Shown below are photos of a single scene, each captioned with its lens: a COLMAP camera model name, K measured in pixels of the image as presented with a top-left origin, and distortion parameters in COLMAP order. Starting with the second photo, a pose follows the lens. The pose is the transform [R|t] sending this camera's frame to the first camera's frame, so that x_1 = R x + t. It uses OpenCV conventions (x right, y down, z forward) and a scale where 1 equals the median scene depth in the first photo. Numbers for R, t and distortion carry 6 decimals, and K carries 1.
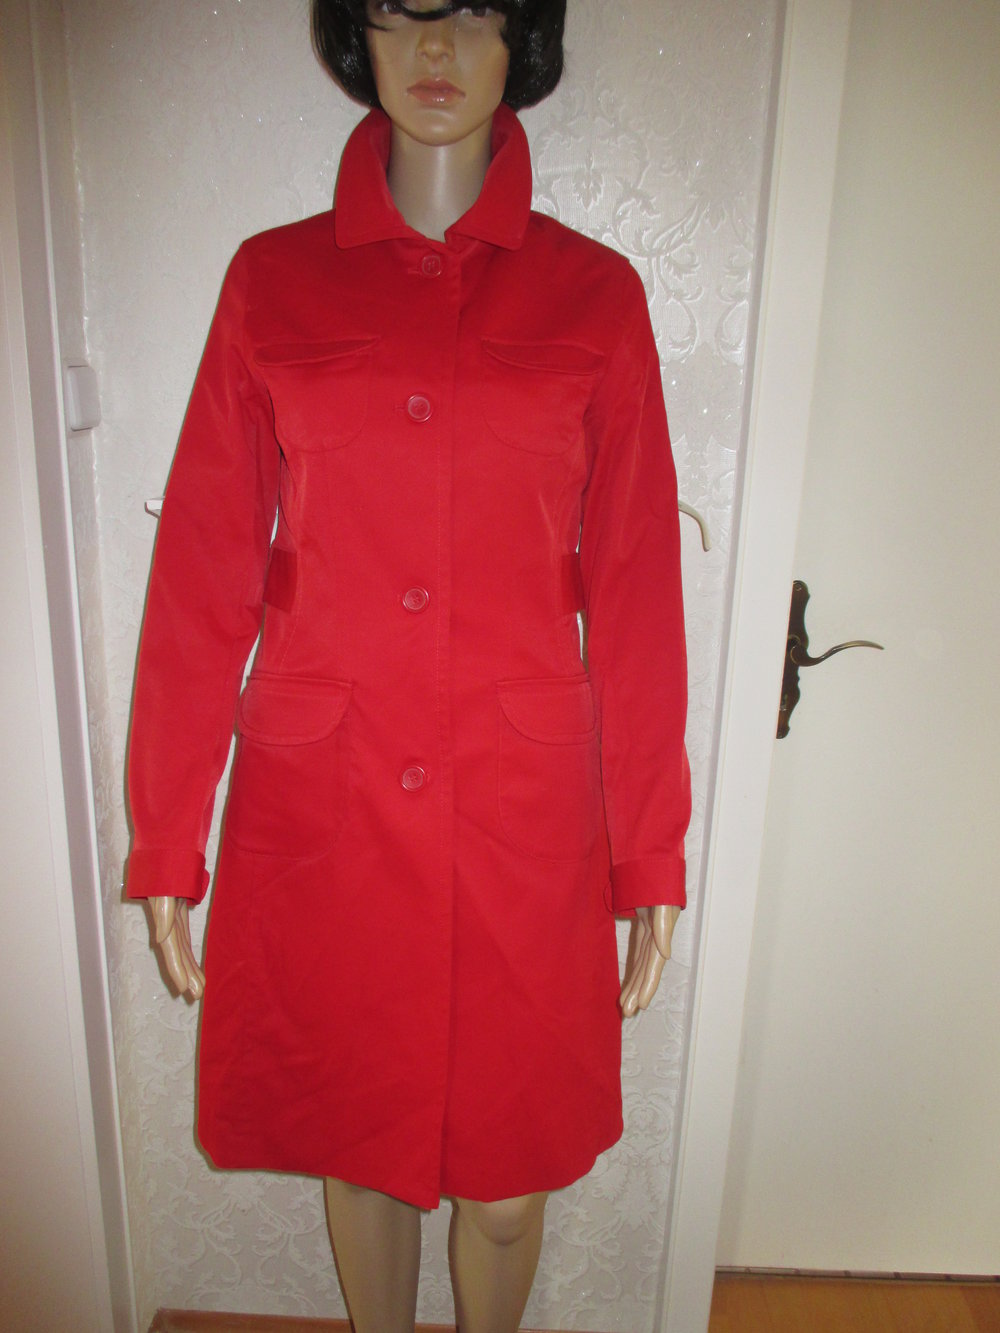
lens RADIAL K [[1023.1, 0, 507.5], [0, 1023.1, 664.0], [0, 0, 1]] dist [-0.006565, 0.002462]
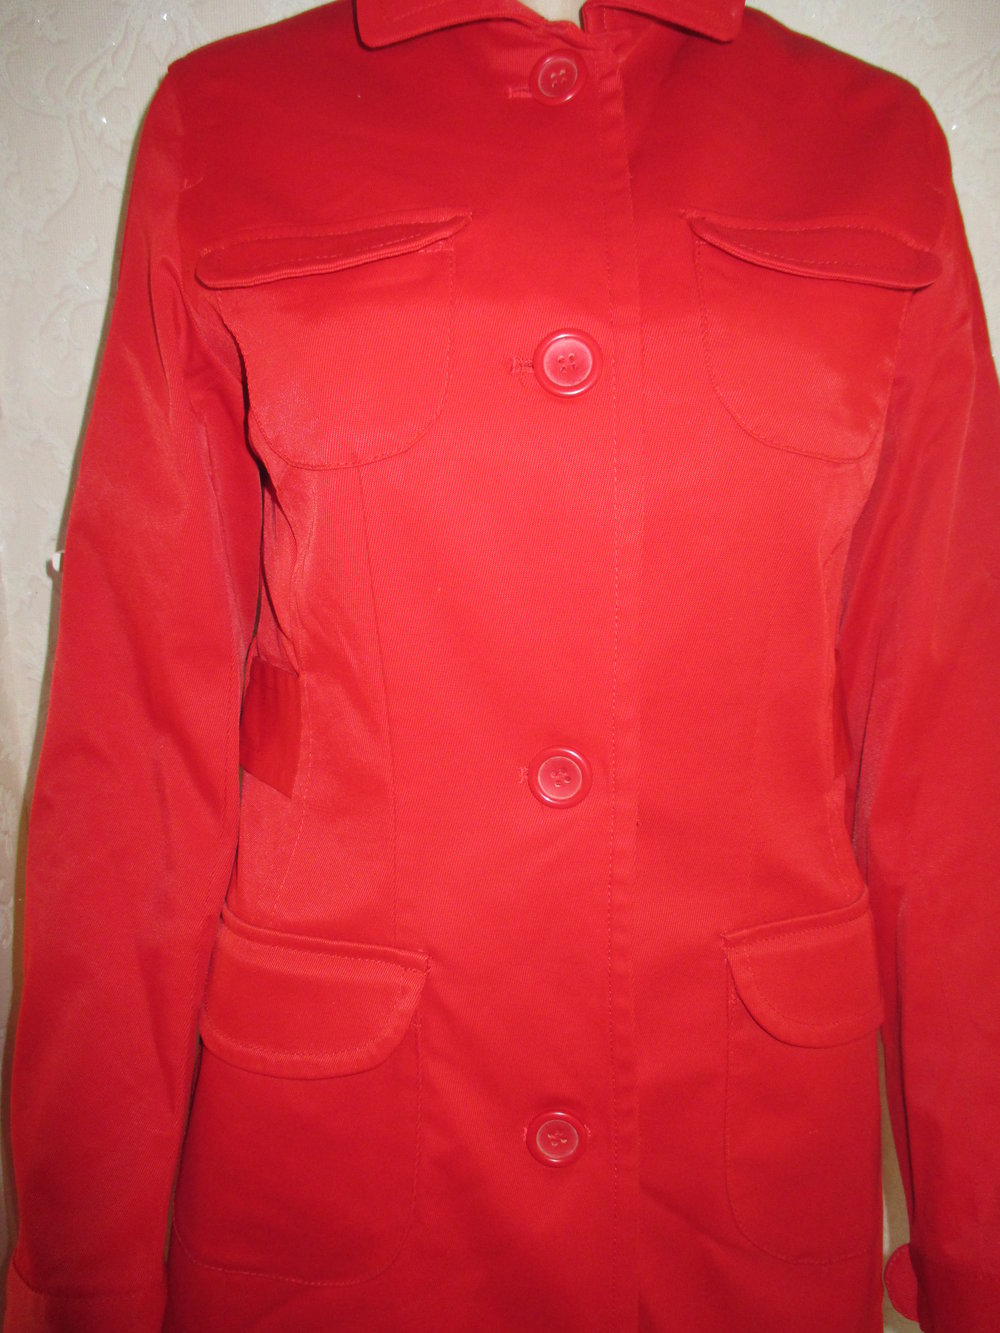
lens RADIAL K [[1001.0, 0, 520.9], [0, 1001.0, 661.4], [0, 0, 1]] dist [0.004148, 0.002552]
pose [[0.998950, -0.031233, 0.033521, -0.119909], [0.031160, 0.999511, 0.002687, -0.116174], [-0.033588, -0.001640, 0.999434, 0.534807]]
